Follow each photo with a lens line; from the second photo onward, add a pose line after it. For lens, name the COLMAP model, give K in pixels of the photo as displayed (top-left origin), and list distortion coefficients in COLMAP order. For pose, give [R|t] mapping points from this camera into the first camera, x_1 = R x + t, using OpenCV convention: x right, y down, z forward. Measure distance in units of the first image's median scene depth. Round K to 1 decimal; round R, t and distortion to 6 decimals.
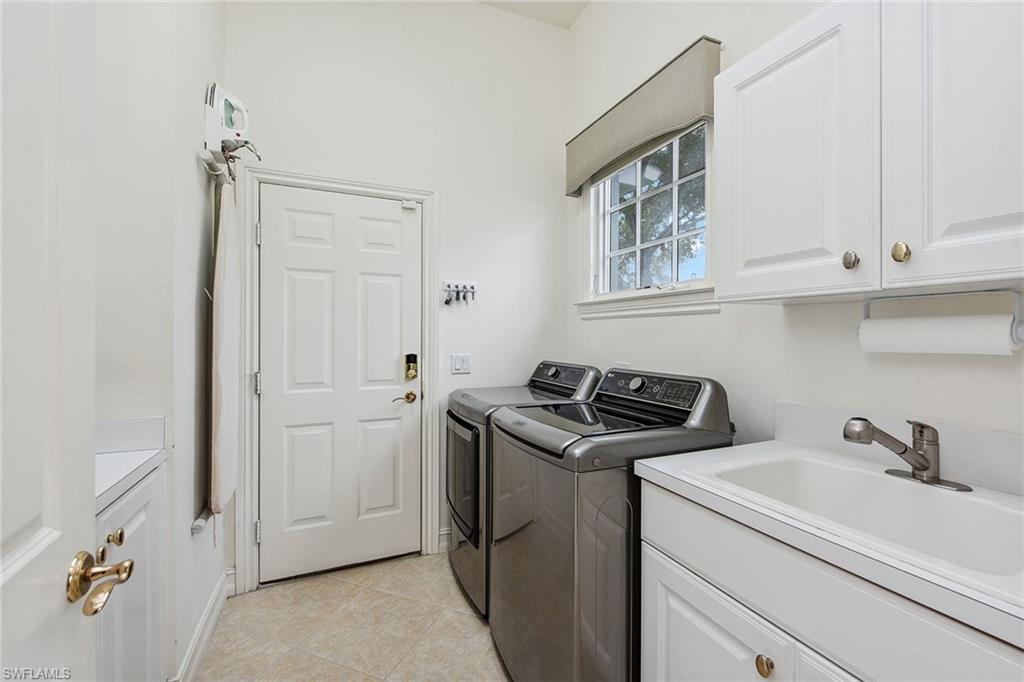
lens RADIAL K [[432.6, 0, 515.3], [0, 432.6, 330.3], [0, 0, 1]] dist [-0.000115, -0.000505]
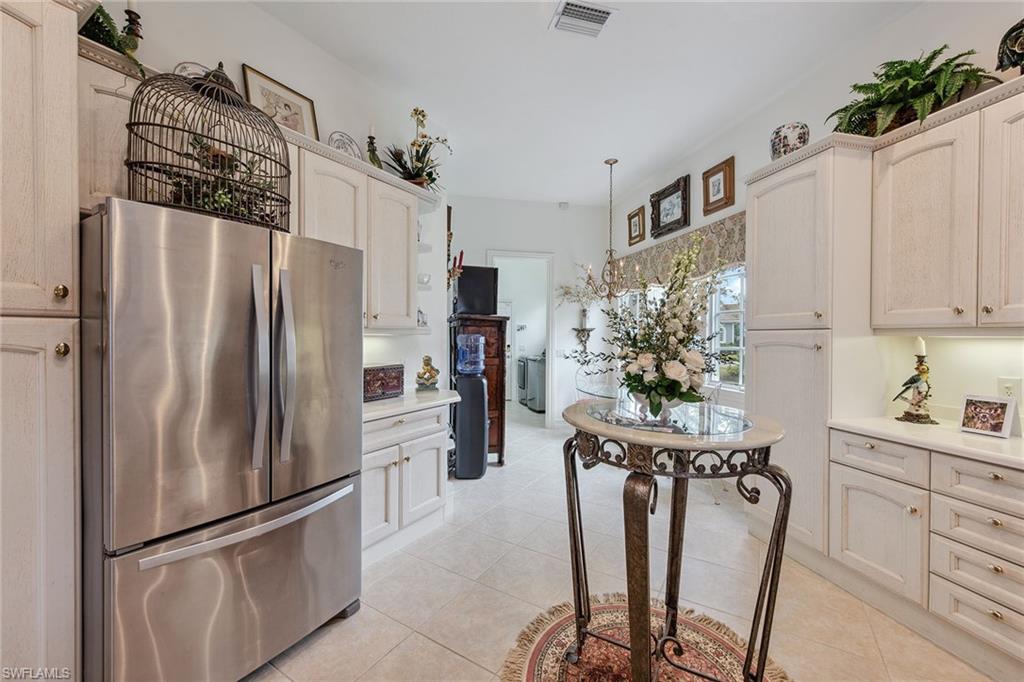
lens RADIAL K [[406.0, 0, 520.2], [0, 406.0, 340.6], [0, 0, 1]] dist [0.005767, 0.000091]
pose [[0.985090, 0.004236, -0.171985, 0.432273], [-0.001518, 0.999872, 0.015930, -0.031710], [0.172031, -0.015431, 0.984971, -2.282219]]
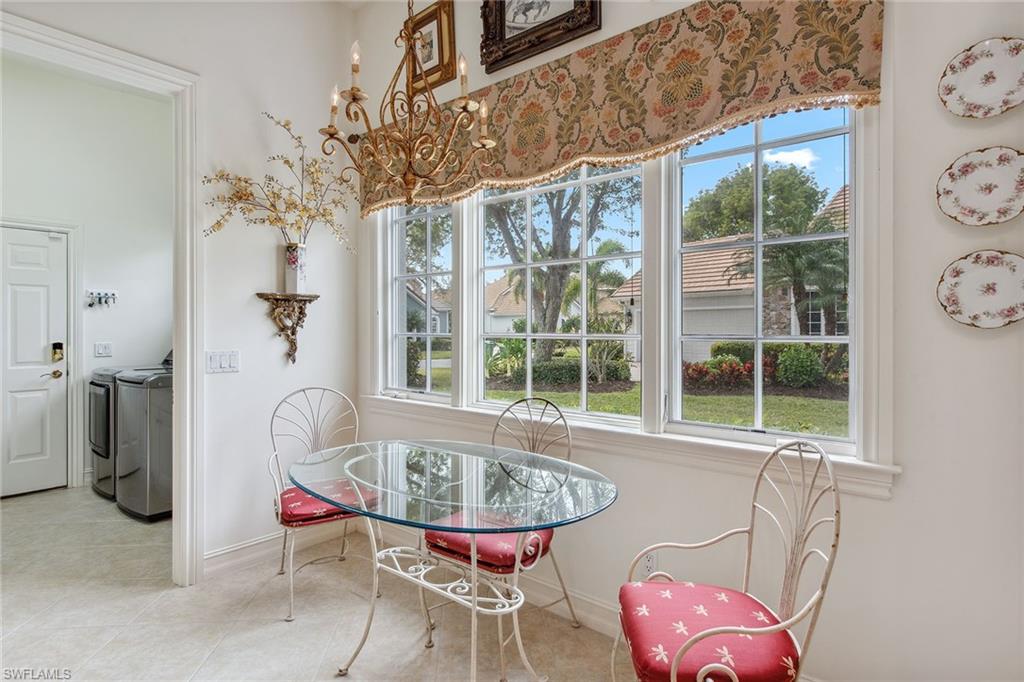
lens RADIAL K [[534.0, 0, 513.8], [0, 534.0, 328.0], [0, 0, 1]] dist [0.000460, -0.001101]
pose [[0.897684, -0.002595, 0.440631, 0.313713], [0.001591, 0.999995, 0.002647, 0.006312], [-0.440636, -0.001675, 0.897684, -1.160856]]
